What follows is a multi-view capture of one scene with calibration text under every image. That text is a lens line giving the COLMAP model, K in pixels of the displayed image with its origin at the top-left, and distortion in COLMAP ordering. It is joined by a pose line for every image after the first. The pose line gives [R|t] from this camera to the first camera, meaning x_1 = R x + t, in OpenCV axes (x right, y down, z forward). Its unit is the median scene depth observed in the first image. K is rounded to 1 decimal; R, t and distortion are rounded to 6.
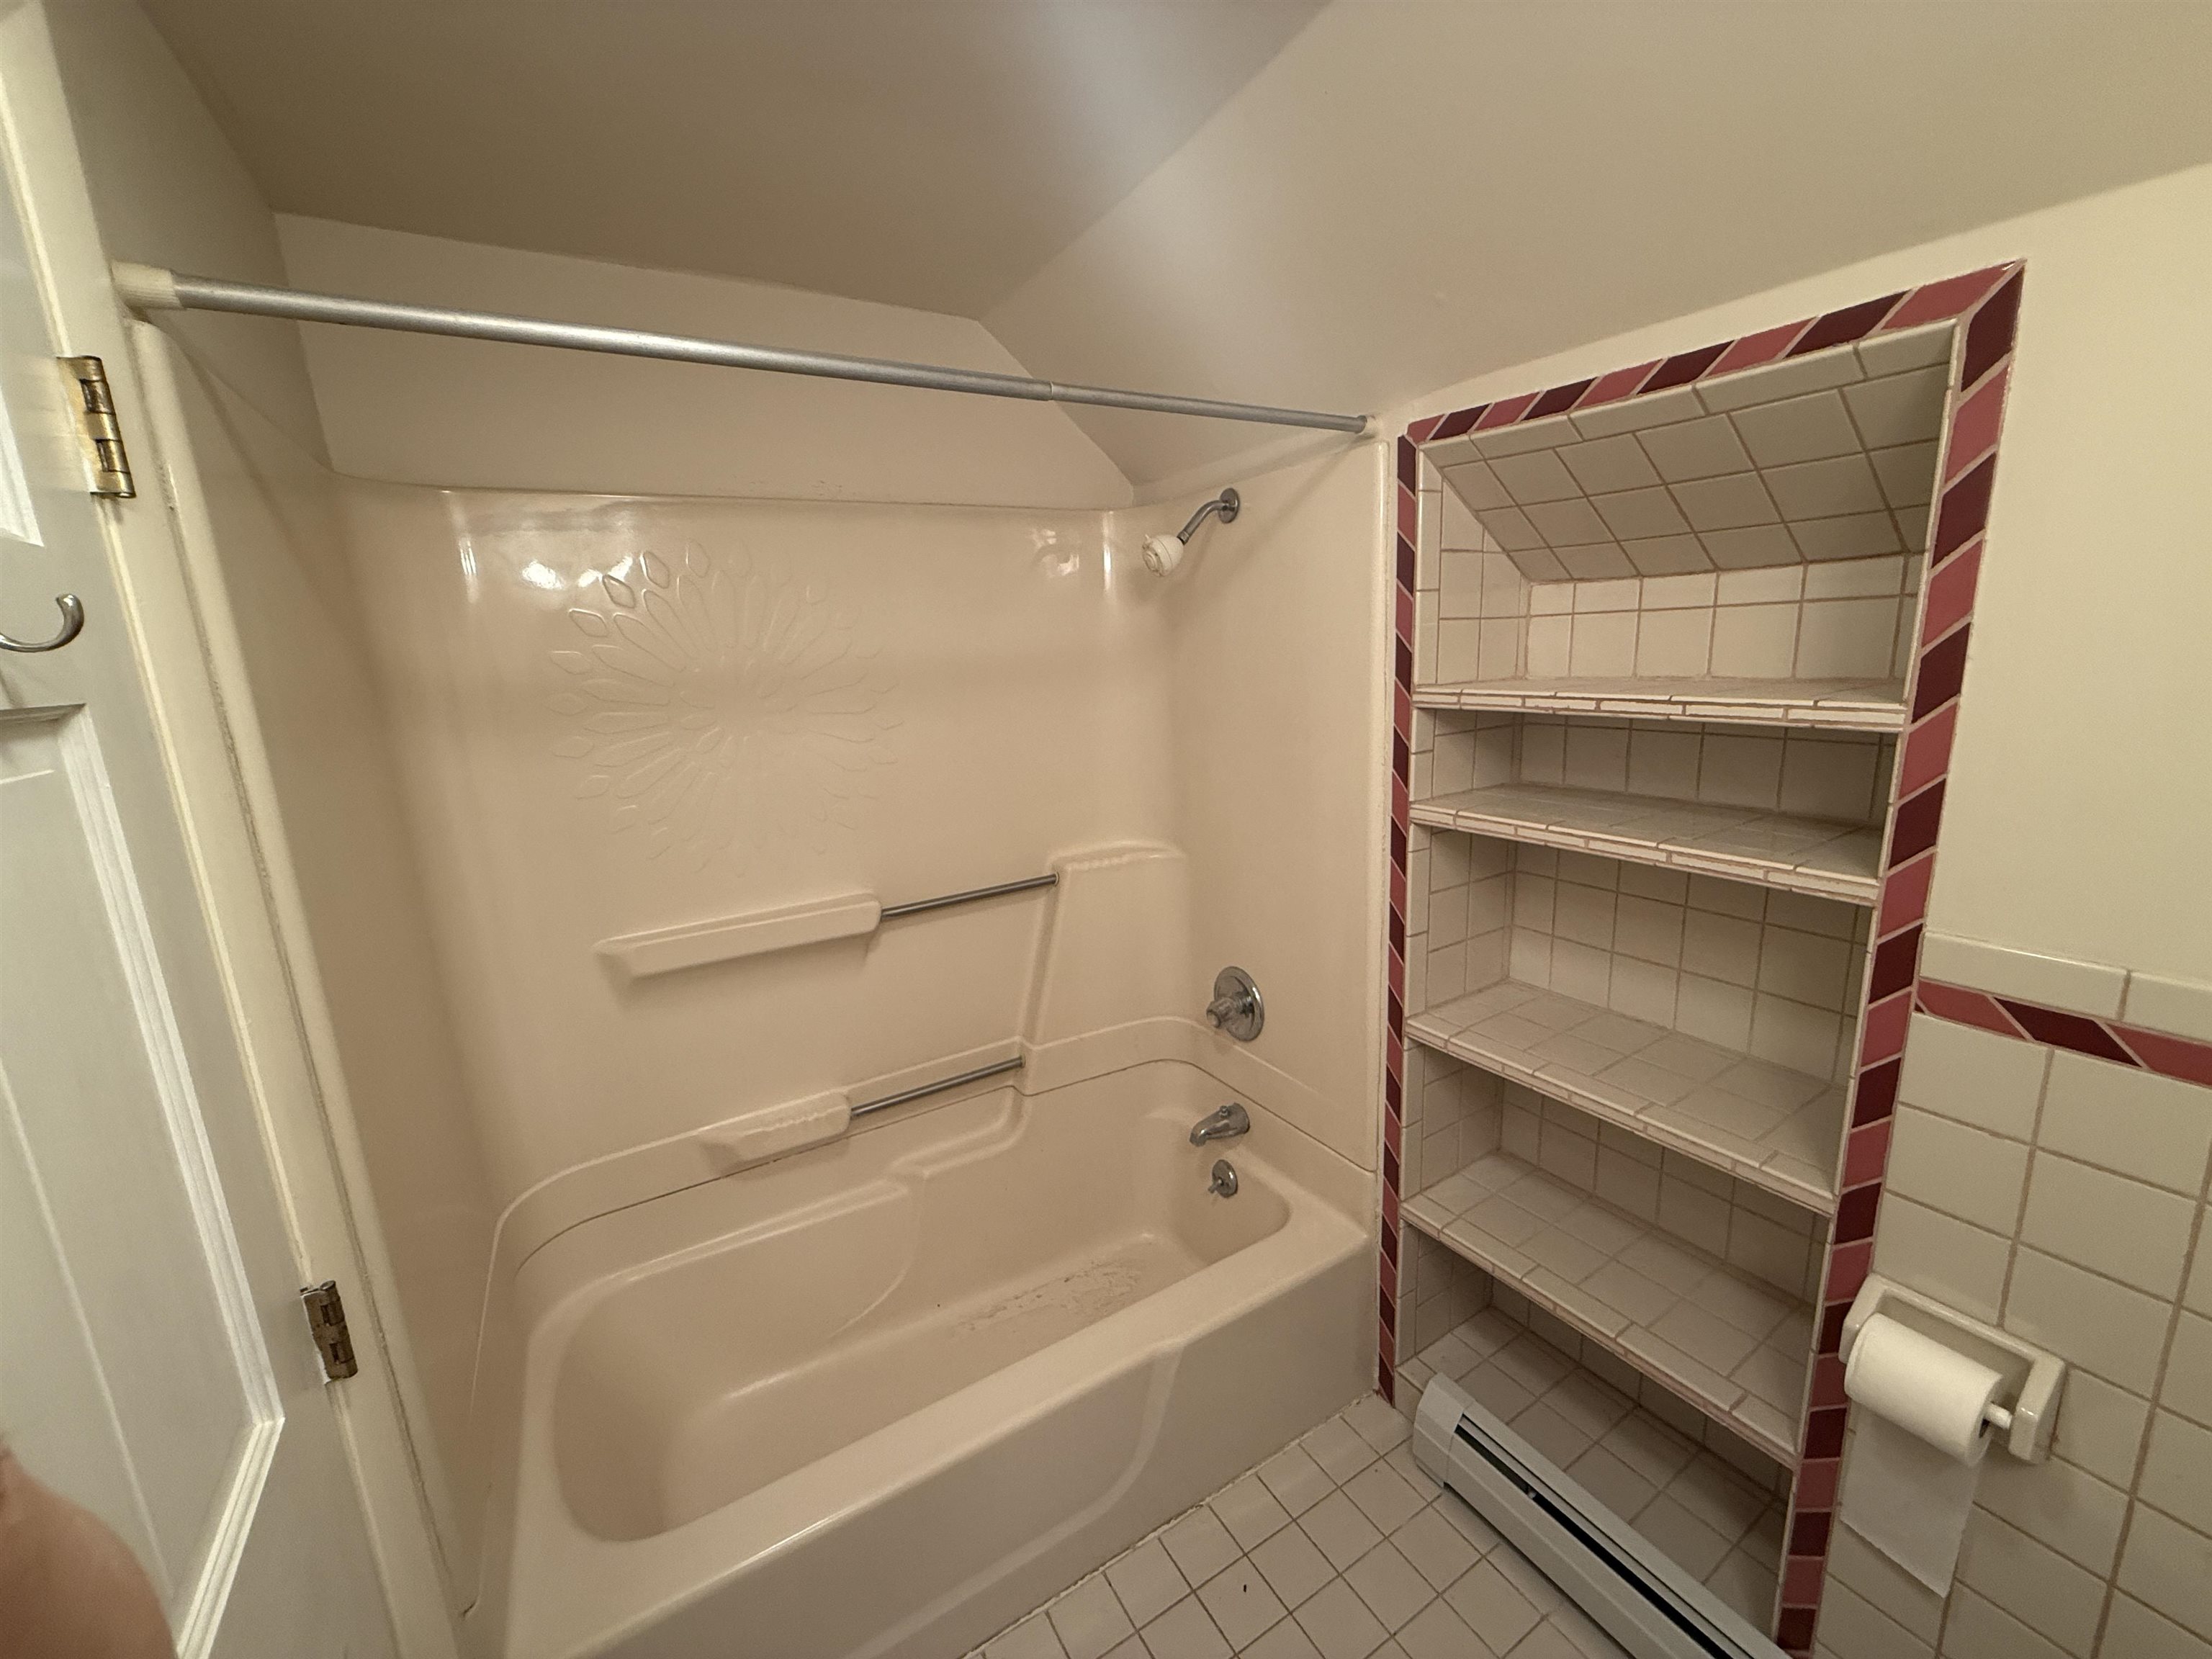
lens RADIAL K [[885.3, 0, 1105.5], [0, 885.3, 834.0], [0, 0, 1]] dist [-0.004791, 0.003043]
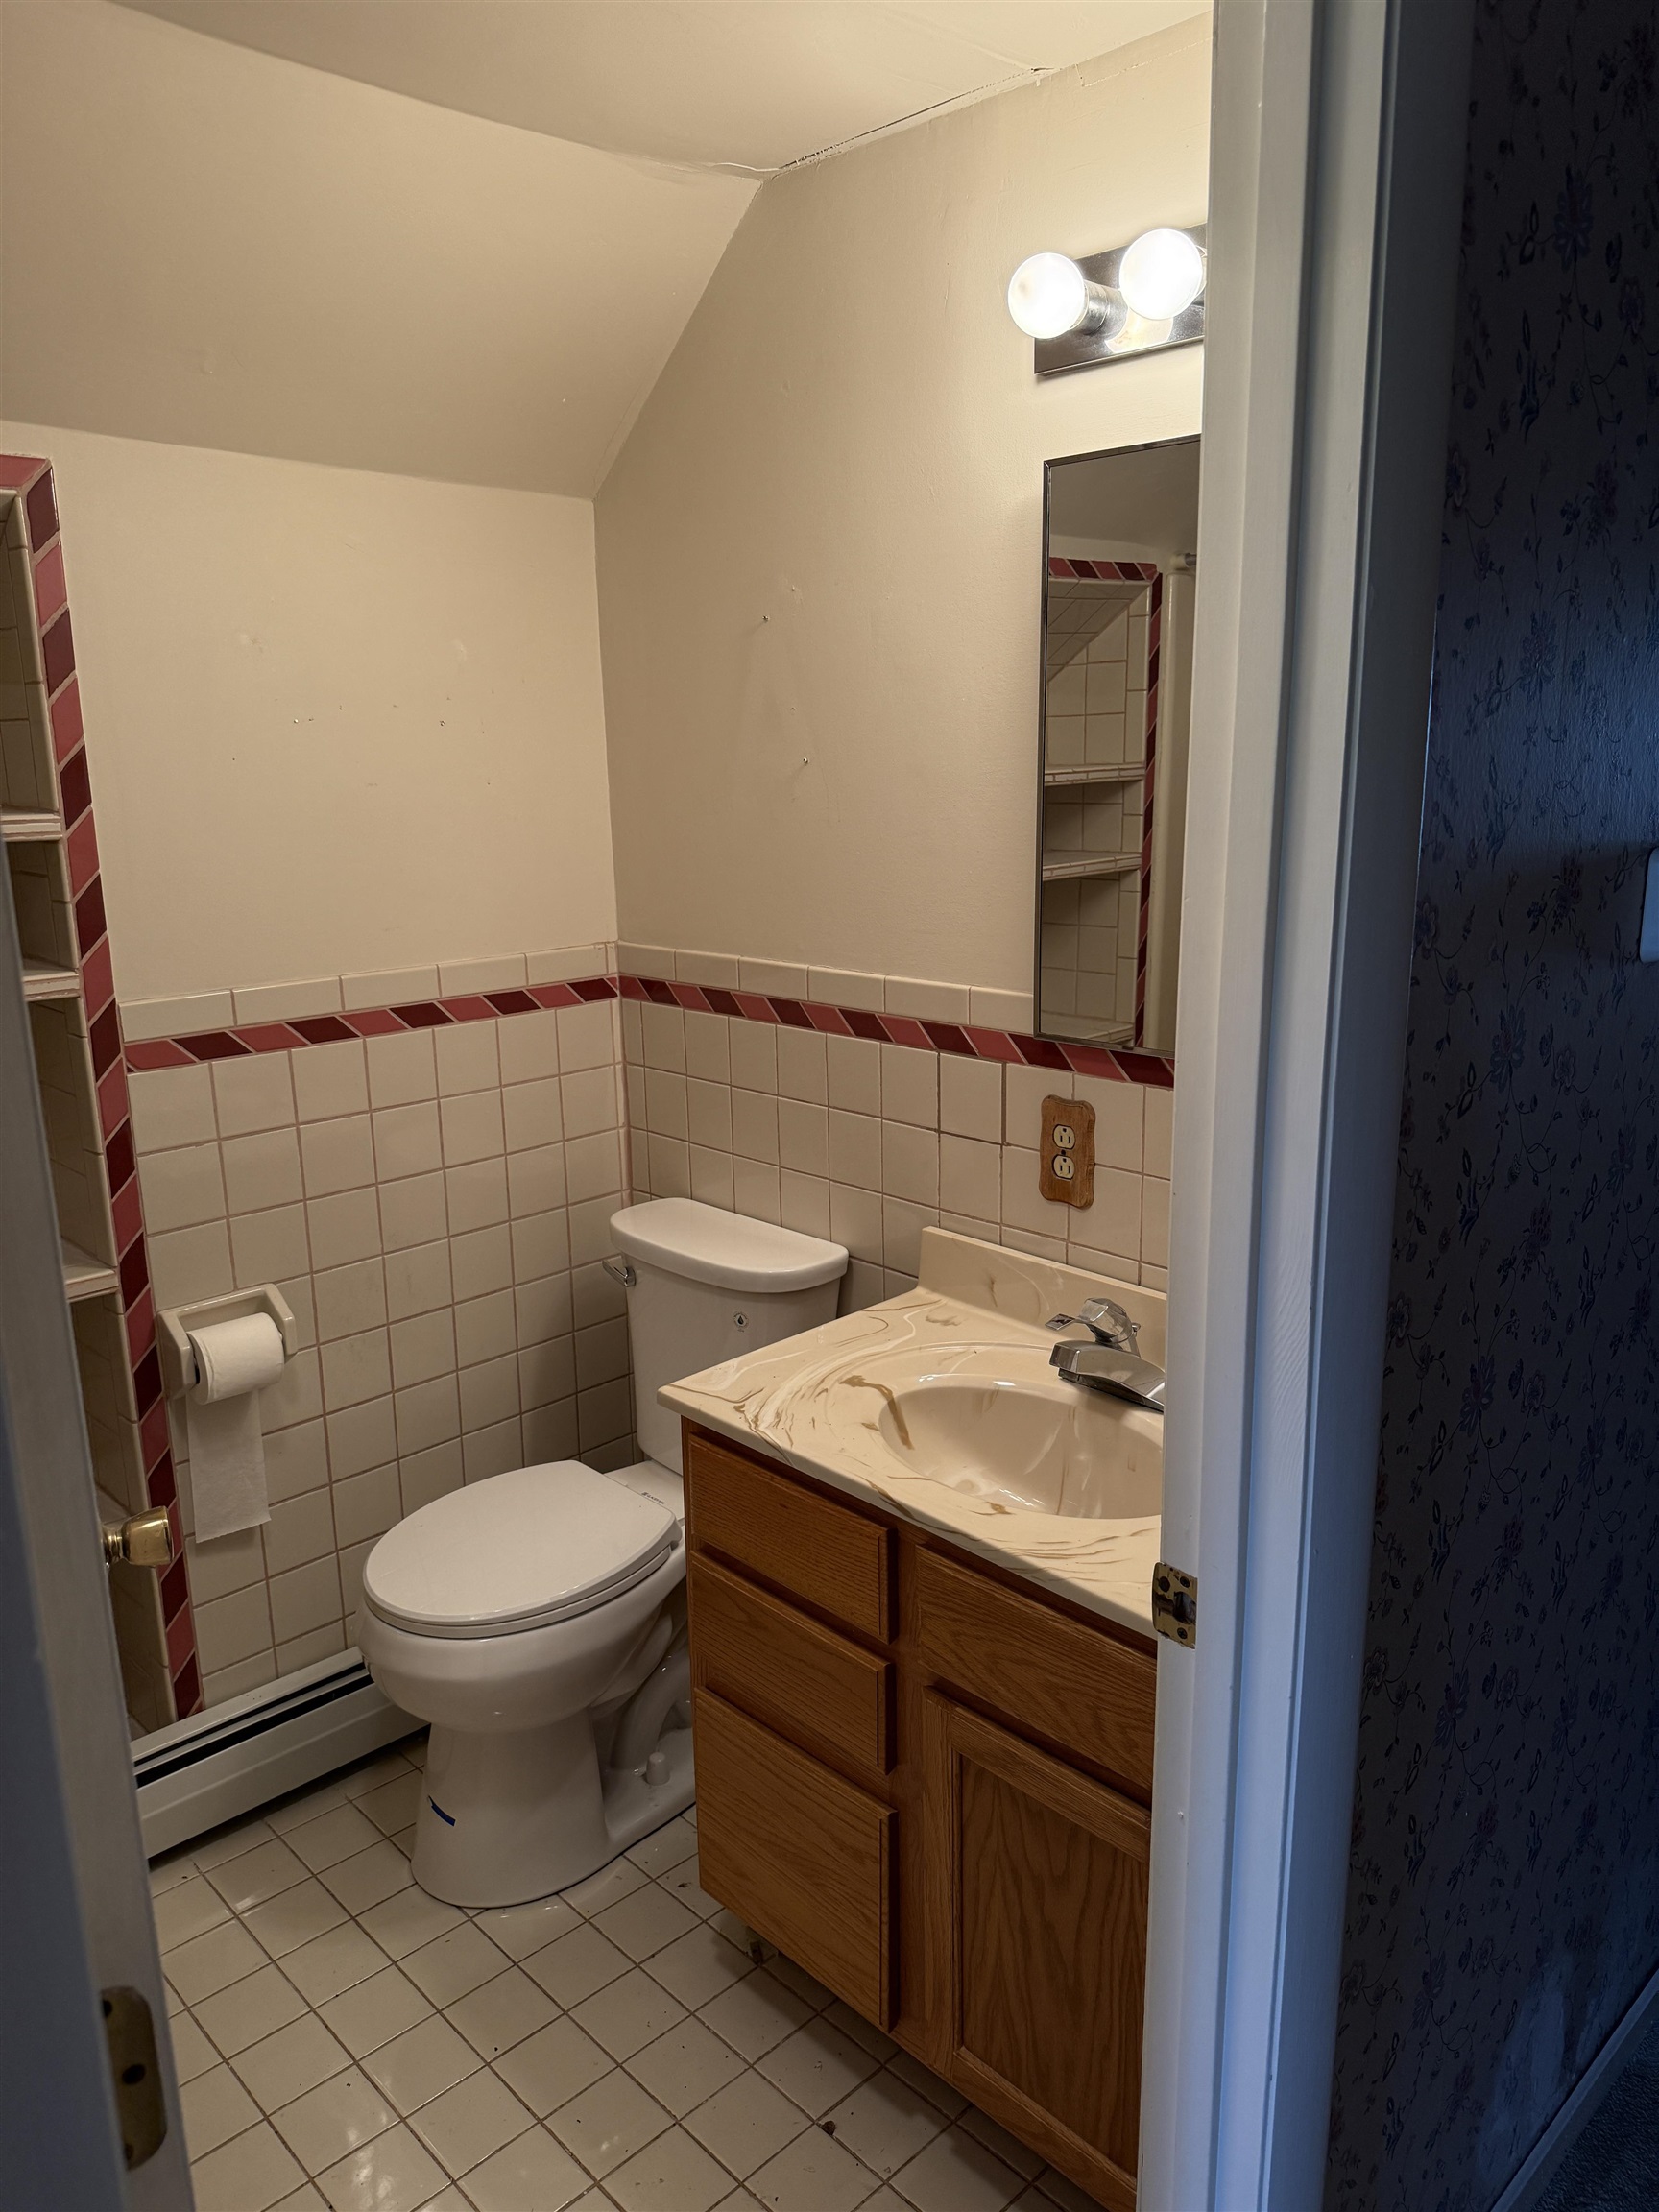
lens RADIAL K [[1567.0, 0, 829.8], [0, 1567.0, 1103.8], [0, 0, 1]] dist [0.051570, -0.055852]
pose [[-0.221817, -0.181082, 0.958127, -1.349146], [0.233977, 0.944013, 0.232583, -0.033188], [-0.946600, 0.275770, -0.167029, 0.485952]]
